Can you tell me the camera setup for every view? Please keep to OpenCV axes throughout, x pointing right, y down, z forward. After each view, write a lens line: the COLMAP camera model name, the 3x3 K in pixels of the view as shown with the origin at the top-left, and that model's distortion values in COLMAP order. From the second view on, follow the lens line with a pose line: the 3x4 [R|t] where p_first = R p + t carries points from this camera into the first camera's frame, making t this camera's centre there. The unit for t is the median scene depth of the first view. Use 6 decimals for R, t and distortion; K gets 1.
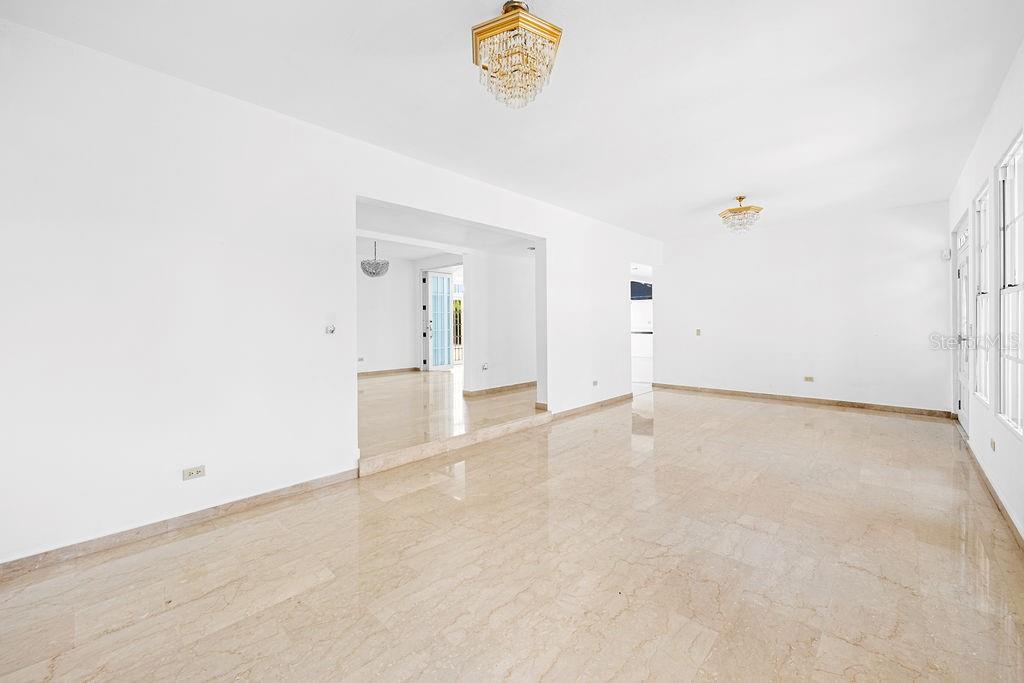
lens RADIAL K [[405.1, 0, 511.0], [0, 405.1, 322.4], [0, 0, 1]] dist [-0.002949, -0.000334]
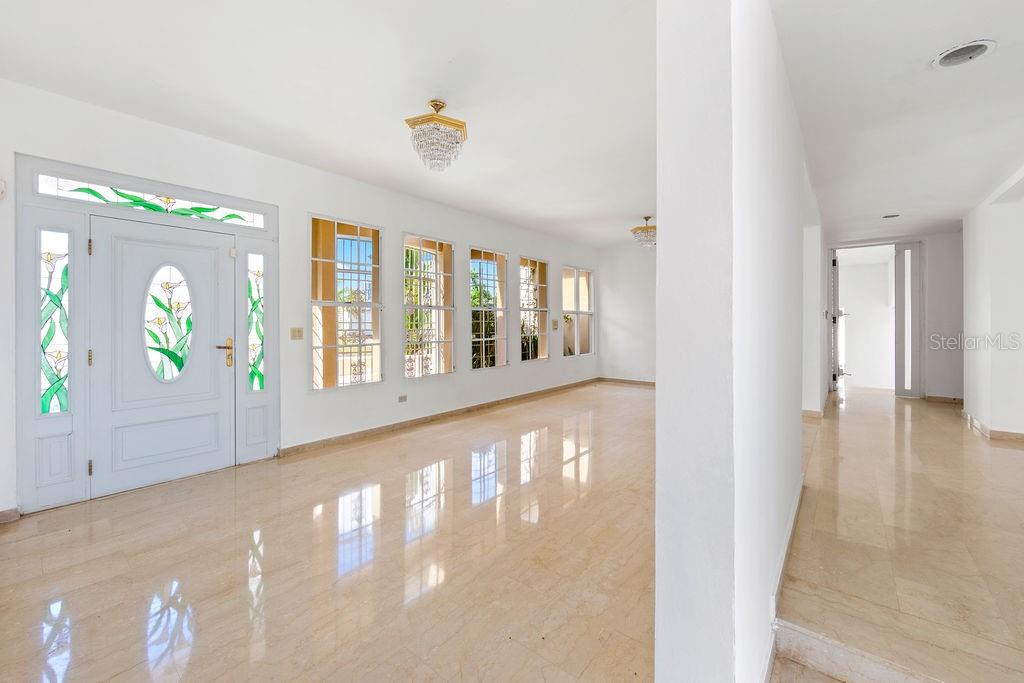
lens RADIAL K [[405.1, 0, 515.9], [0, 405.1, 335.5], [0, 0, 1]] dist [-0.002949, -0.000334]
pose [[-0.995475, 0.005104, -0.094883, 0.491075], [0.001404, 0.999237, 0.039022, -0.011684], [0.095010, 0.038712, -0.994723, 1.507977]]
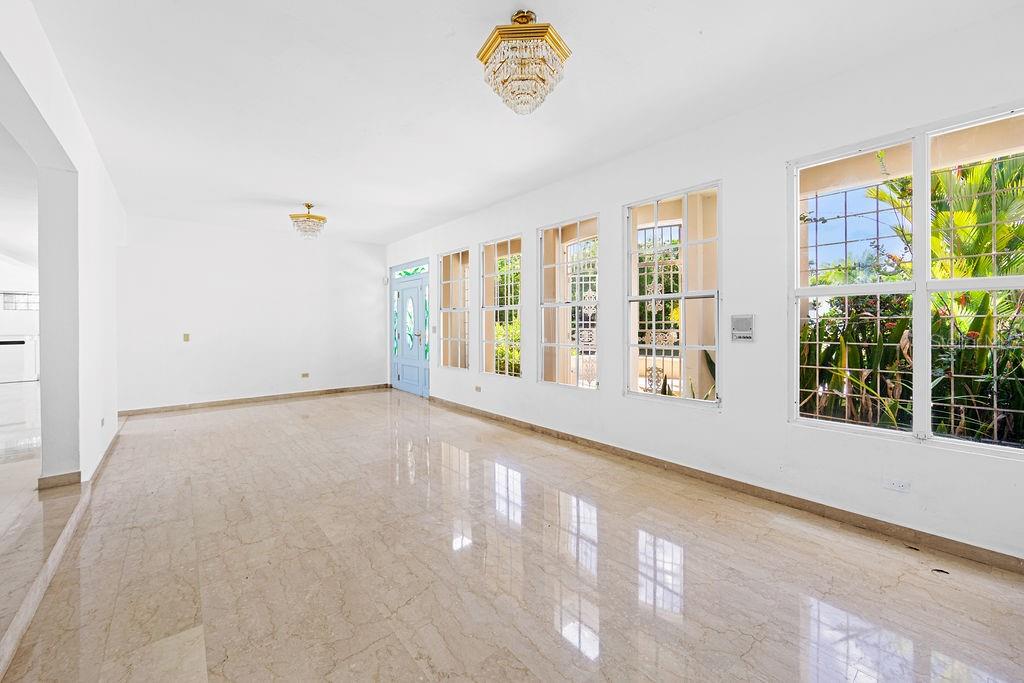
lens RADIAL K [[405.1, 0, 509.0], [0, 405.1, 322.4], [0, 0, 1]] dist [-0.002949, -0.000334]
pose [[0.124510, 0.009374, 0.992174, -0.380890], [0.002181, 0.999950, -0.009721, 0.004380], [-0.992216, 0.003375, 0.124483, 0.341894]]
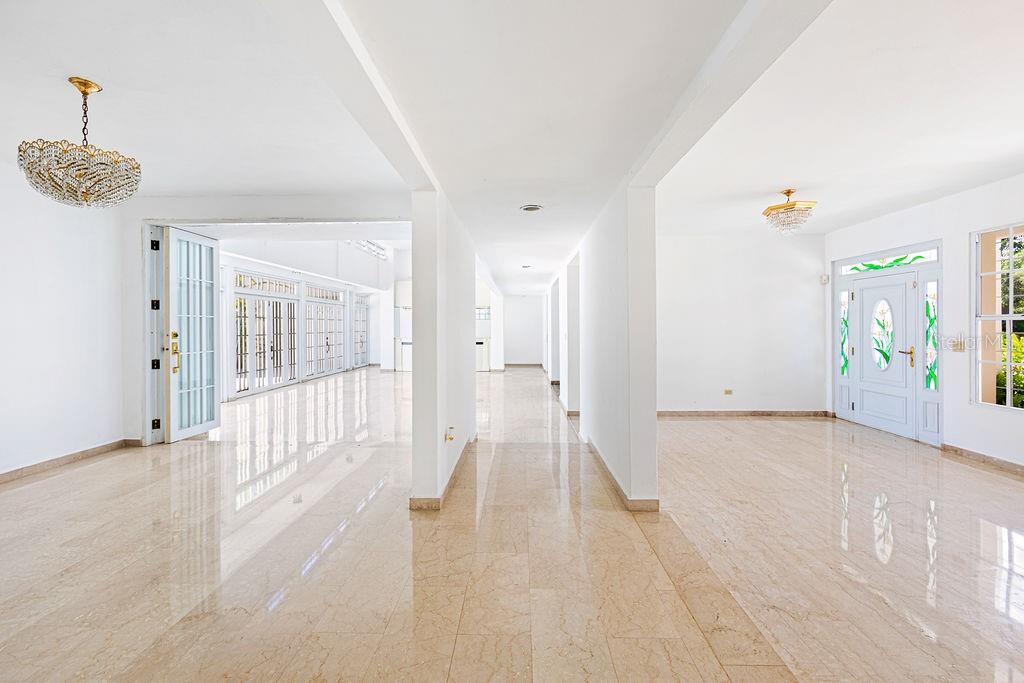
lens RADIAL K [[405.1, 0, 511.7], [0, 405.1, 326.5], [0, 0, 1]] dist [-0.002949, -0.000334]
pose [[0.743474, 0.004990, 0.668746, -0.401073], [-0.003143, 0.999987, -0.003968, -0.021036], [-0.668757, 0.000848, 0.743481, 0.722339]]
